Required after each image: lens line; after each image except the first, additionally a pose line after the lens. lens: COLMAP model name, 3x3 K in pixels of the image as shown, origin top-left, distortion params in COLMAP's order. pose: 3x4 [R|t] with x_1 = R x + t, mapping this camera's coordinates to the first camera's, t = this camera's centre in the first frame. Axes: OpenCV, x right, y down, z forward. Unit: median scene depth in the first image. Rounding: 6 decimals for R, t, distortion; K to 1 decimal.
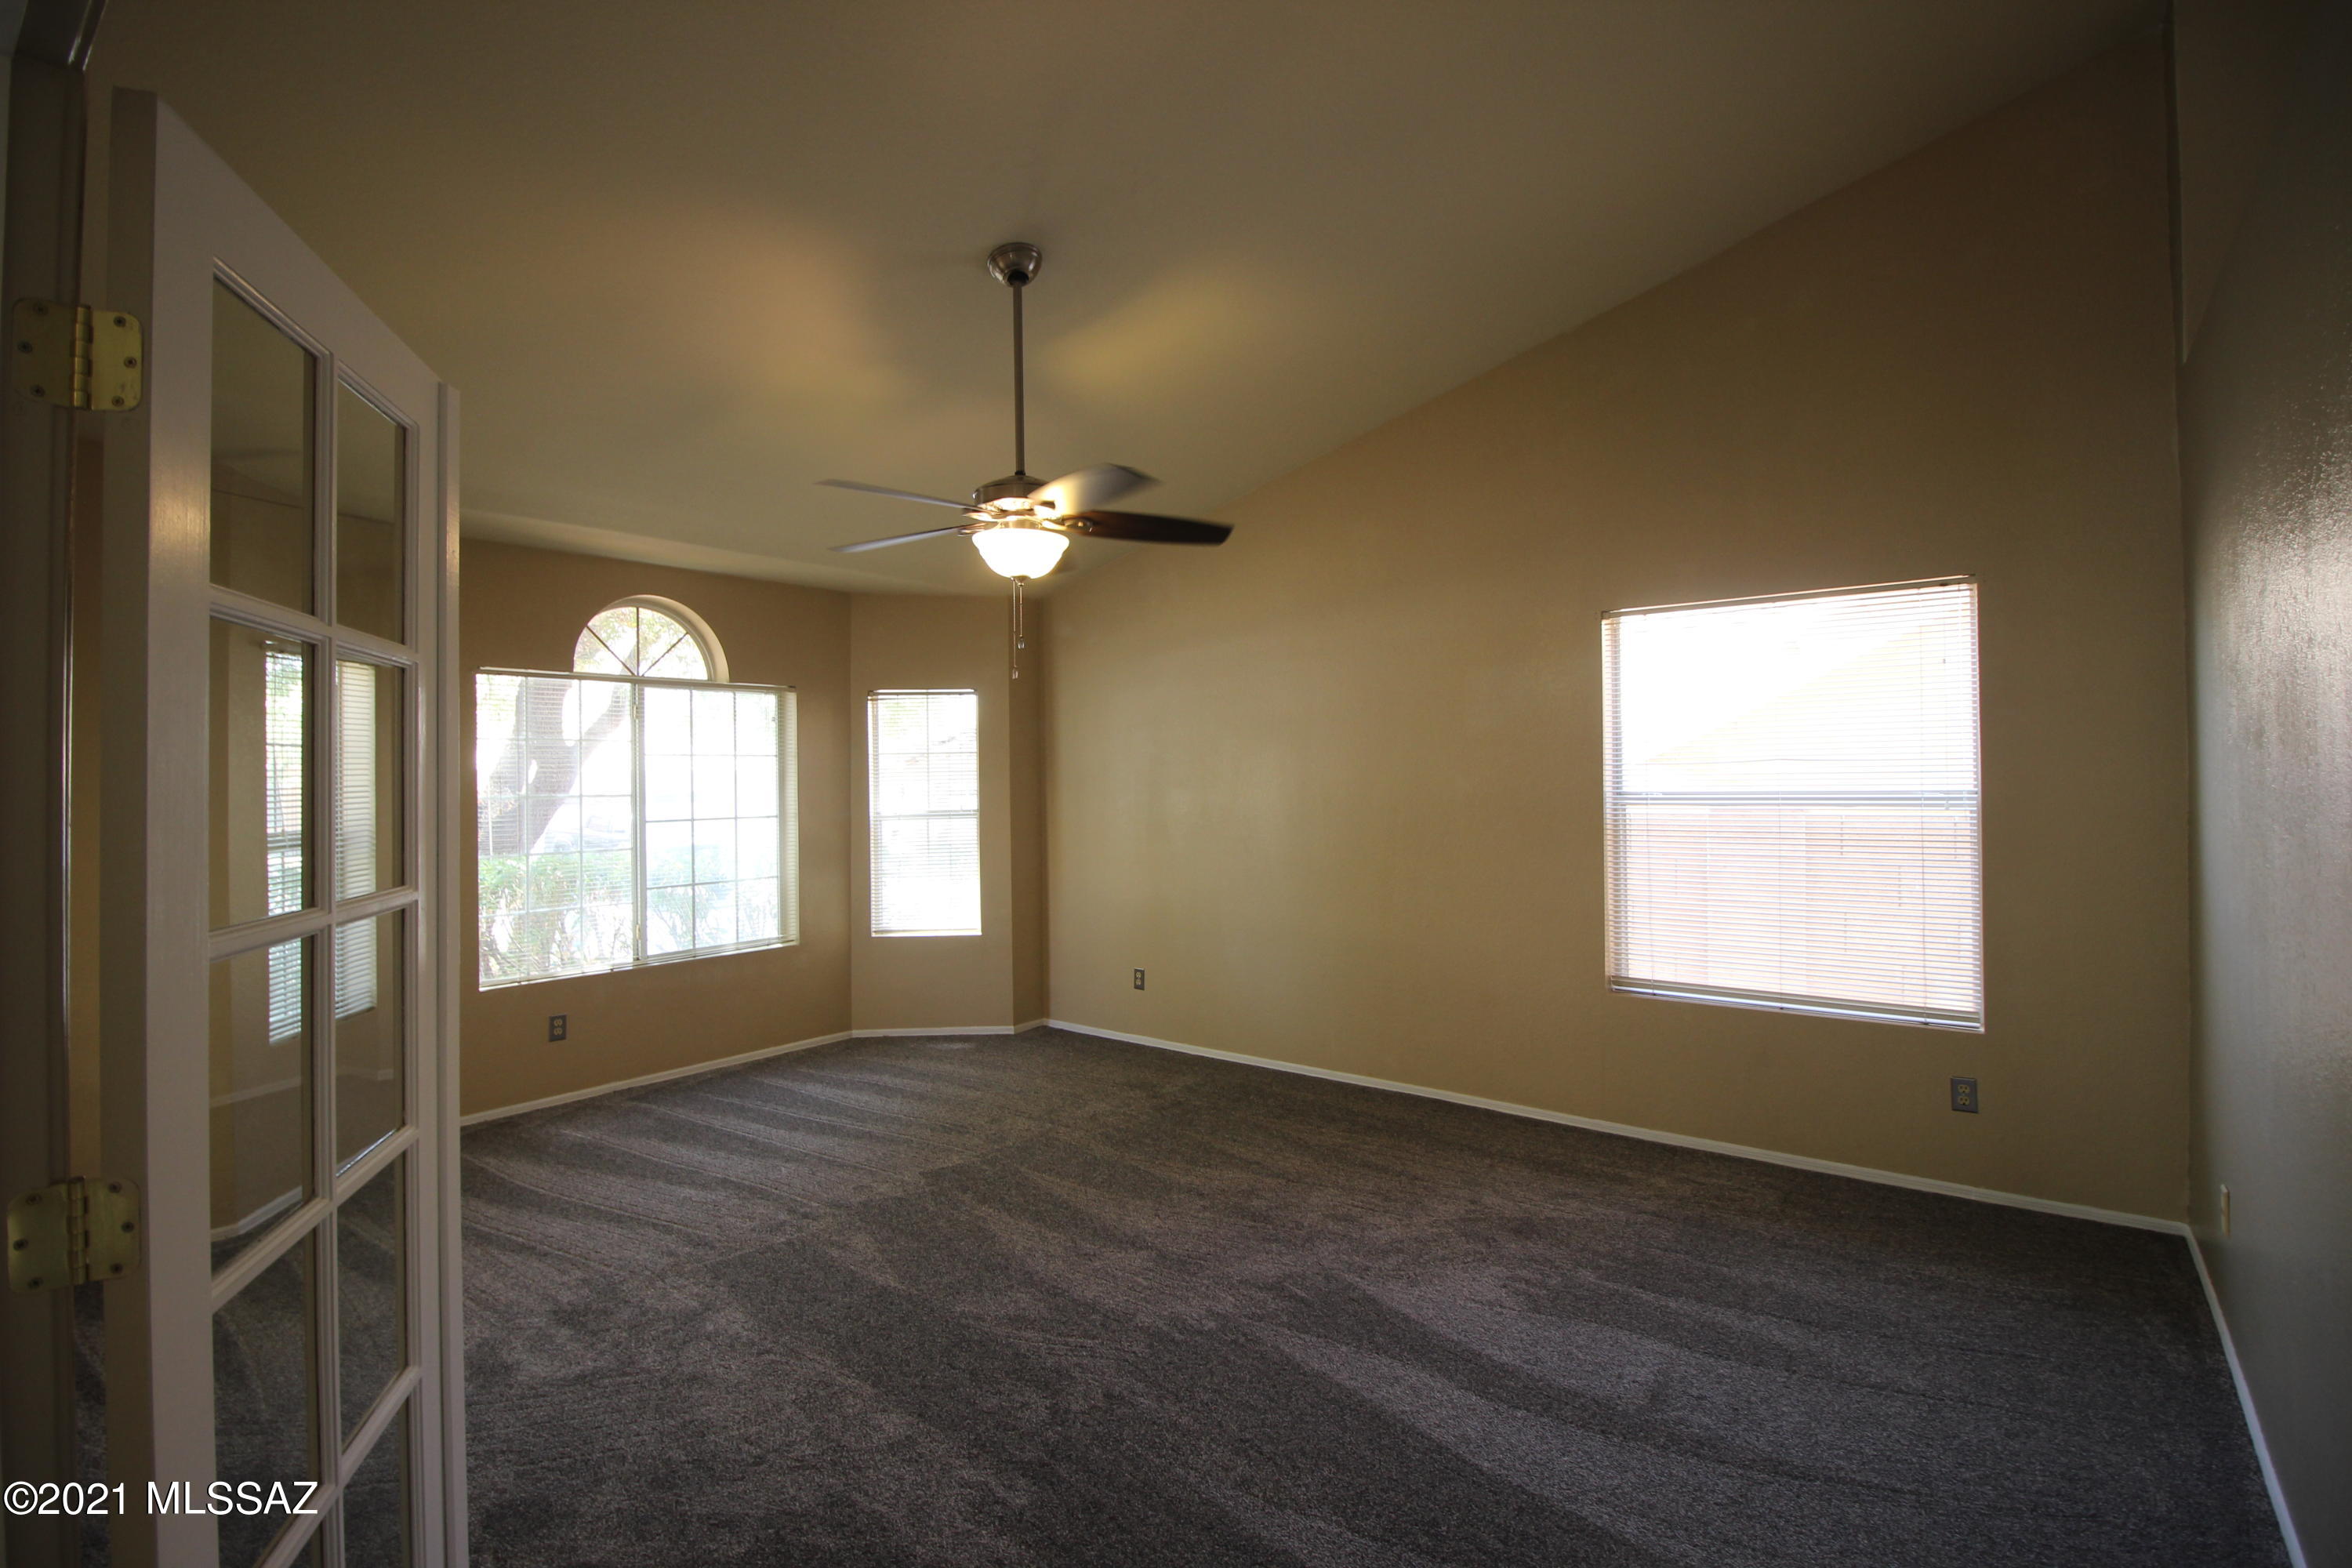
lens RADIAL K [[1084.6, 0, 1173.5], [0, 1084.6, 763.9], [0, 0, 1]] dist [0.000539, -0.014459]
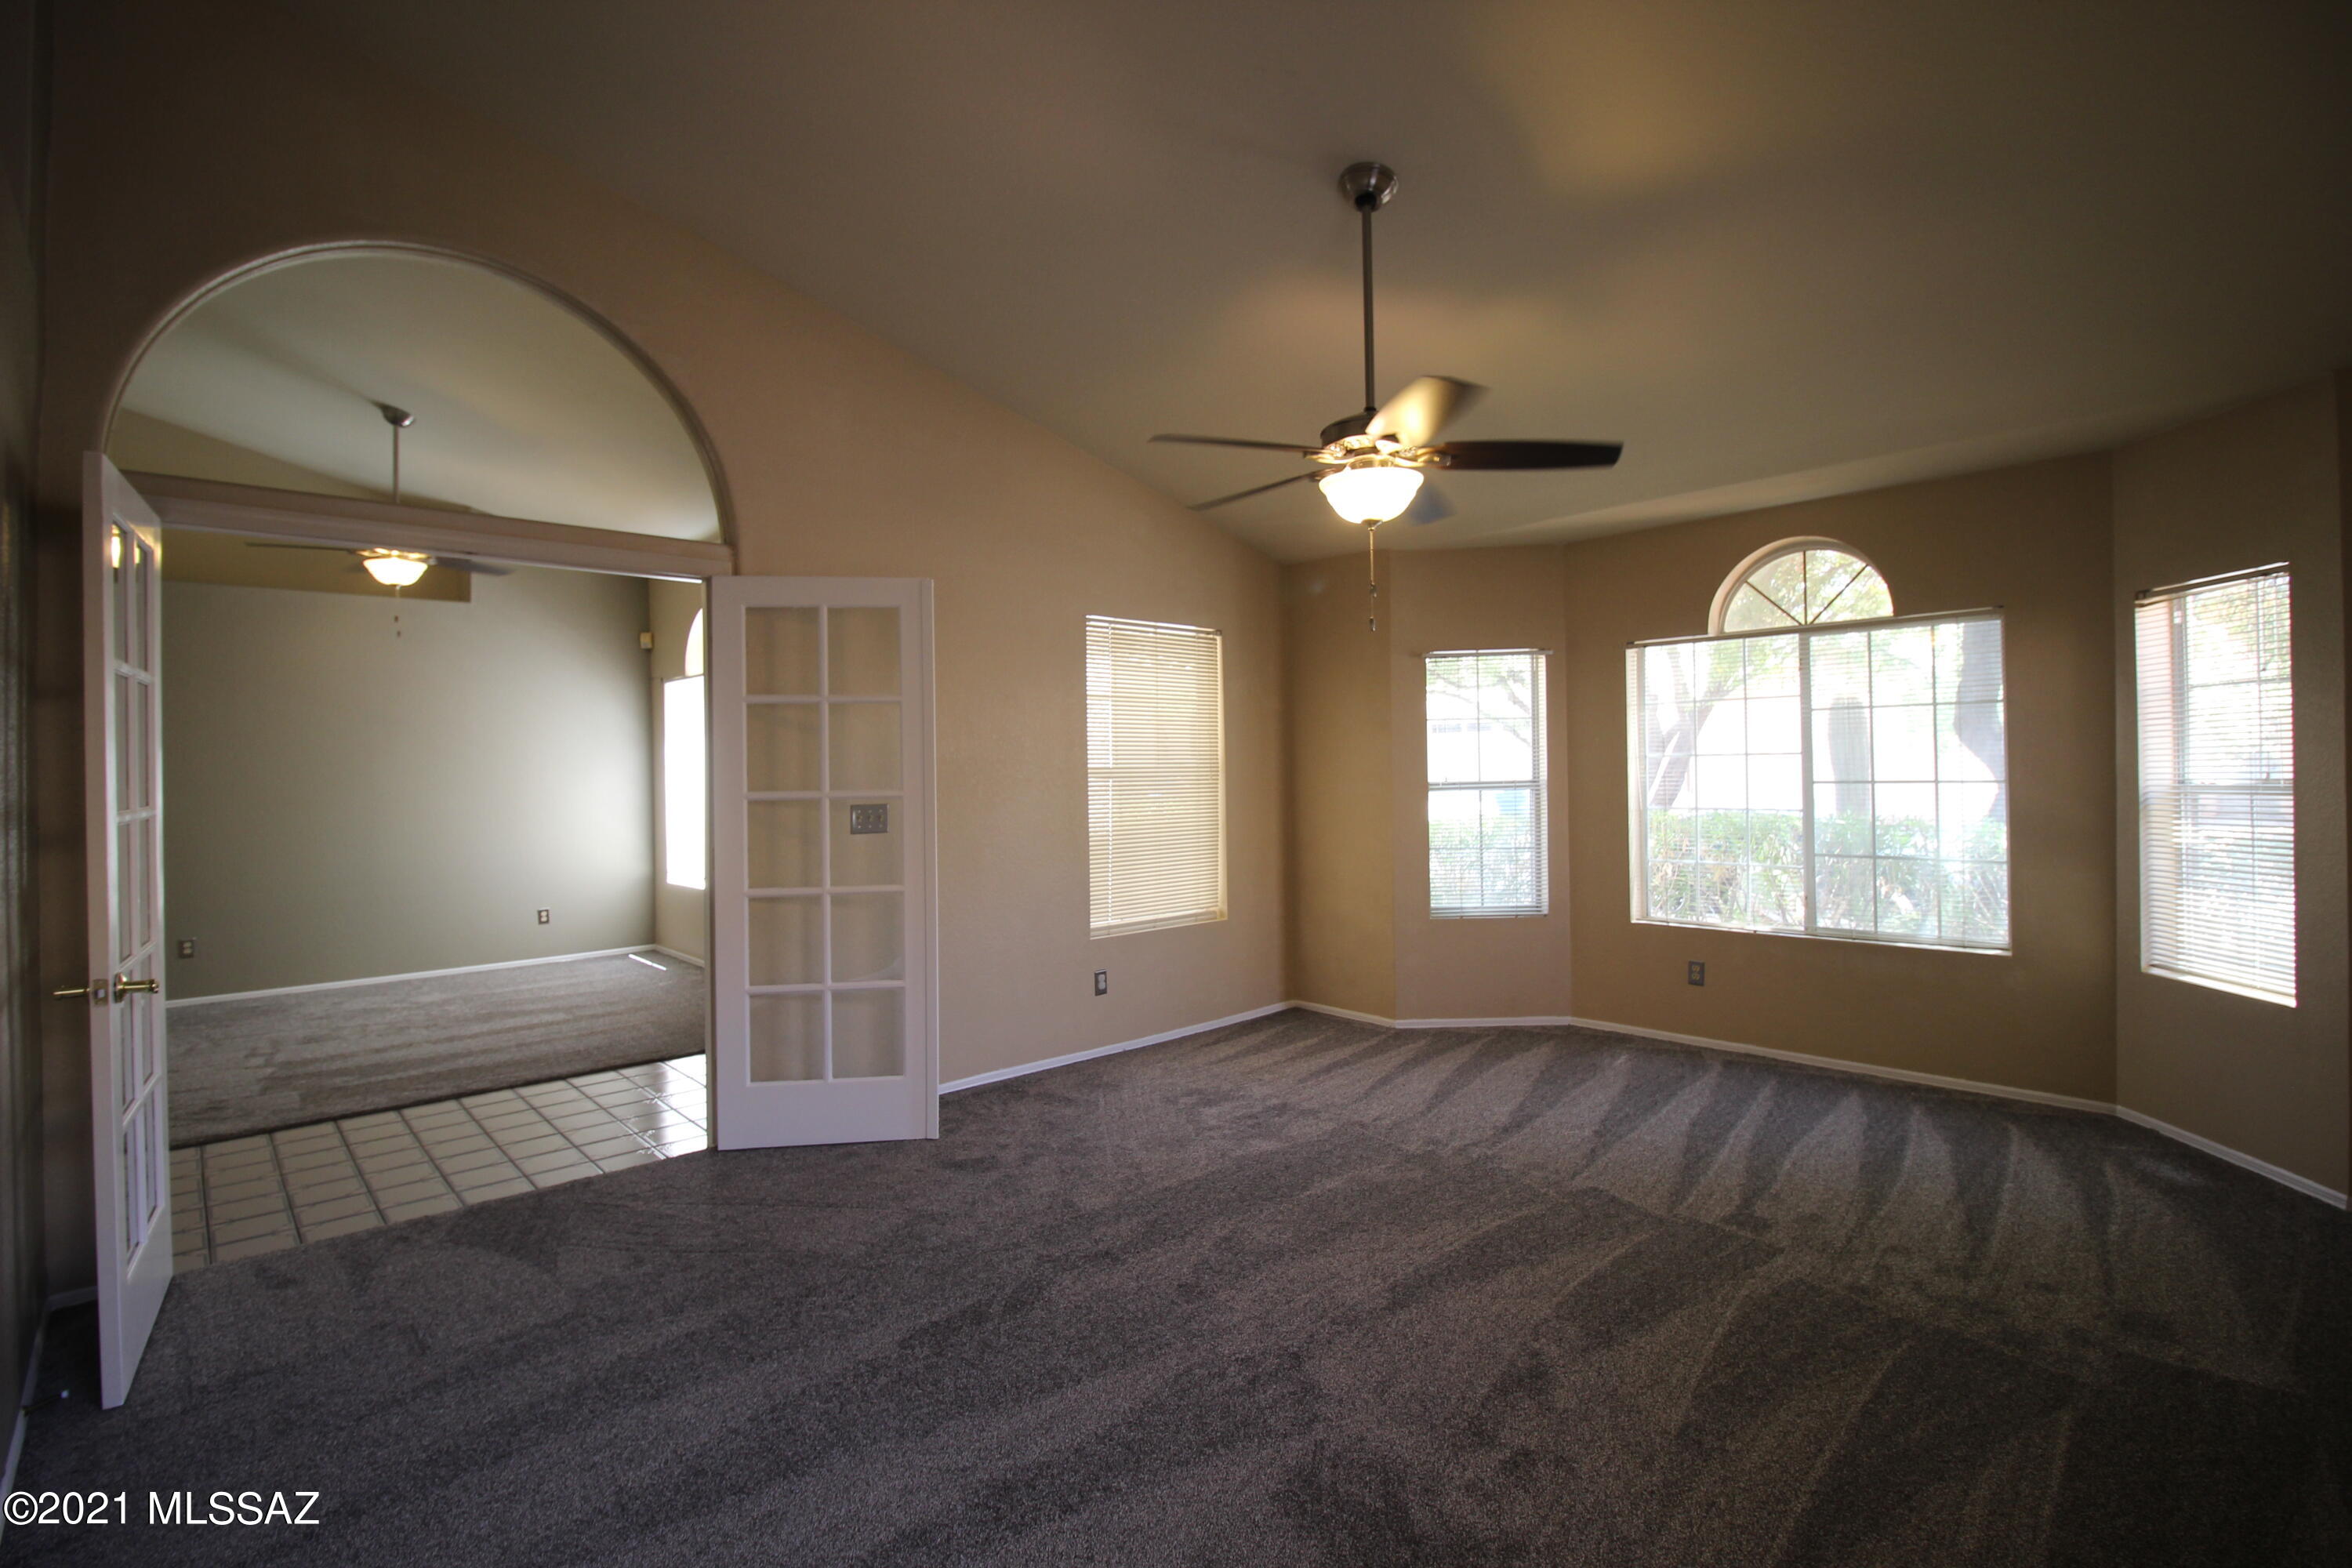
lens RADIAL K [[1084.6, 0, 1173.5], [0, 1084.6, 763.9], [0, 0, 1]] dist [0.000539, -0.014459]
pose [[-0.156015, 0.009800, -0.987706, 0.511431], [0.030291, 0.999528, 0.005133, 0.016717], [0.987290, -0.029118, -0.156238, 0.612815]]
